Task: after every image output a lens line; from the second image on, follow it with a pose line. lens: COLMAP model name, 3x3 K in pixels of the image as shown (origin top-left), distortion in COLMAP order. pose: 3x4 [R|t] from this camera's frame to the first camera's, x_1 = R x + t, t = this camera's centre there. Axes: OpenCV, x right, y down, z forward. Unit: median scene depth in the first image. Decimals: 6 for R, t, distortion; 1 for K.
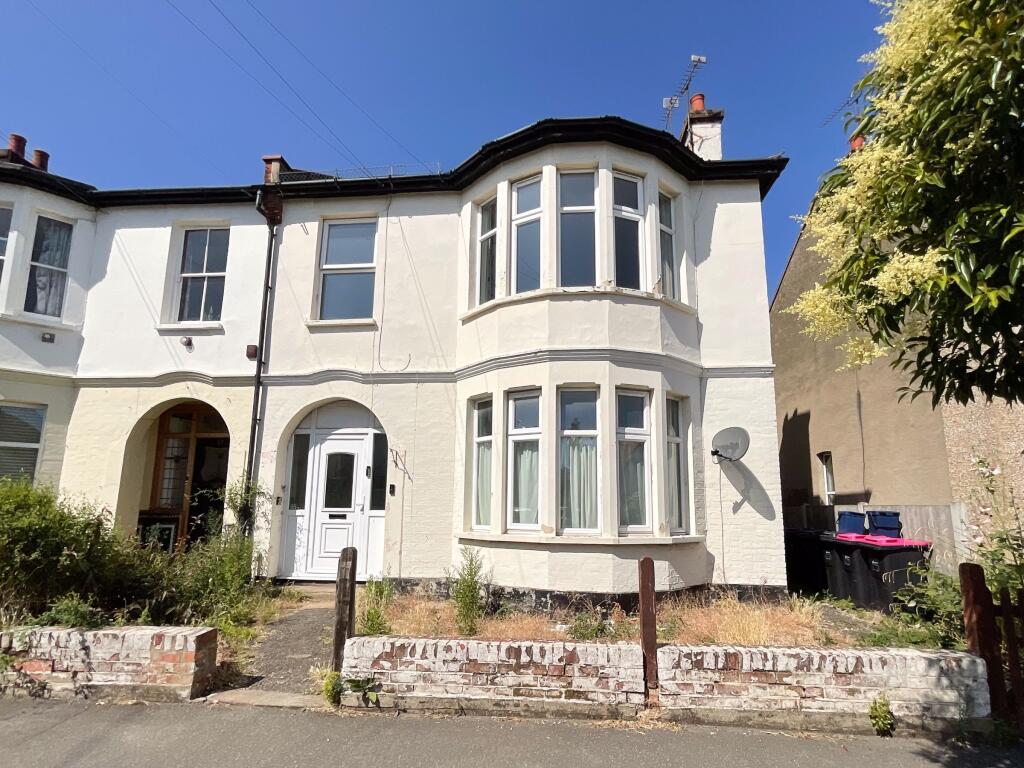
lens RADIAL K [[522.8, 0, 515.2], [0, 522.8, 427.5], [0, 0, 1]] dist [-0.022581, 0.030856]
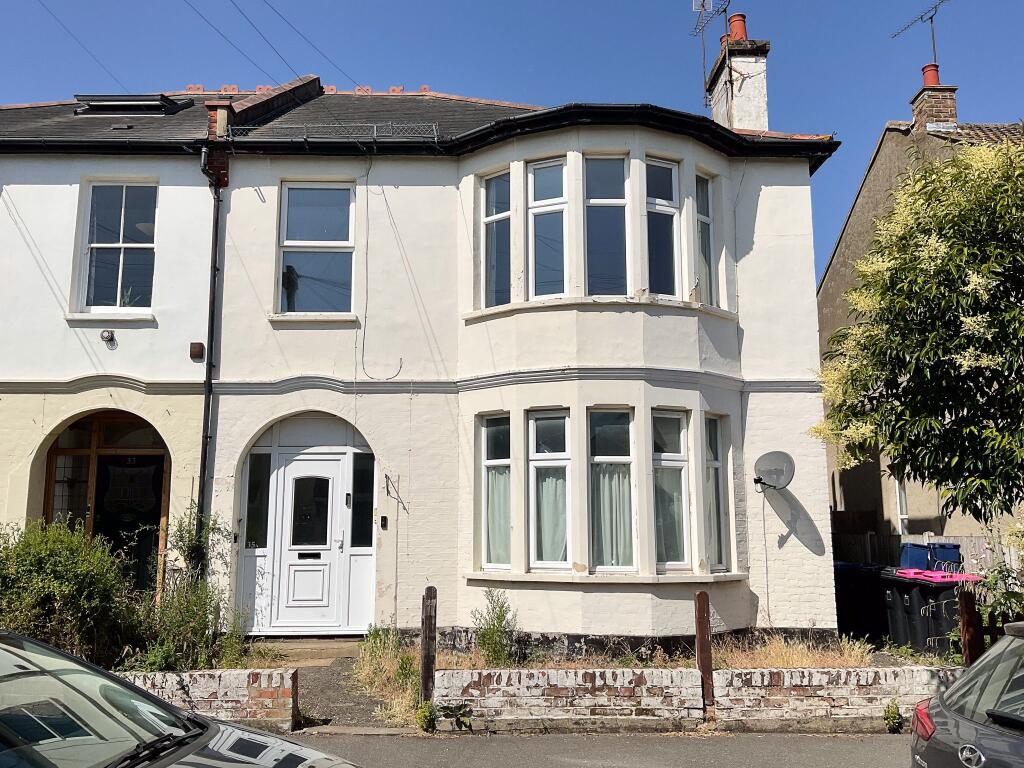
lens RADIAL K [[865.5, 0, 512.0], [0, 865.5, 384.0], [0, 0, 1]] dist [0.098877, -0.176864]
pose [[0.995477, 0.005484, 0.094846, -0.176004], [-0.004053, 0.999875, -0.015273, -0.088831], [-0.094918, 0.014820, 0.995375, -0.442423]]
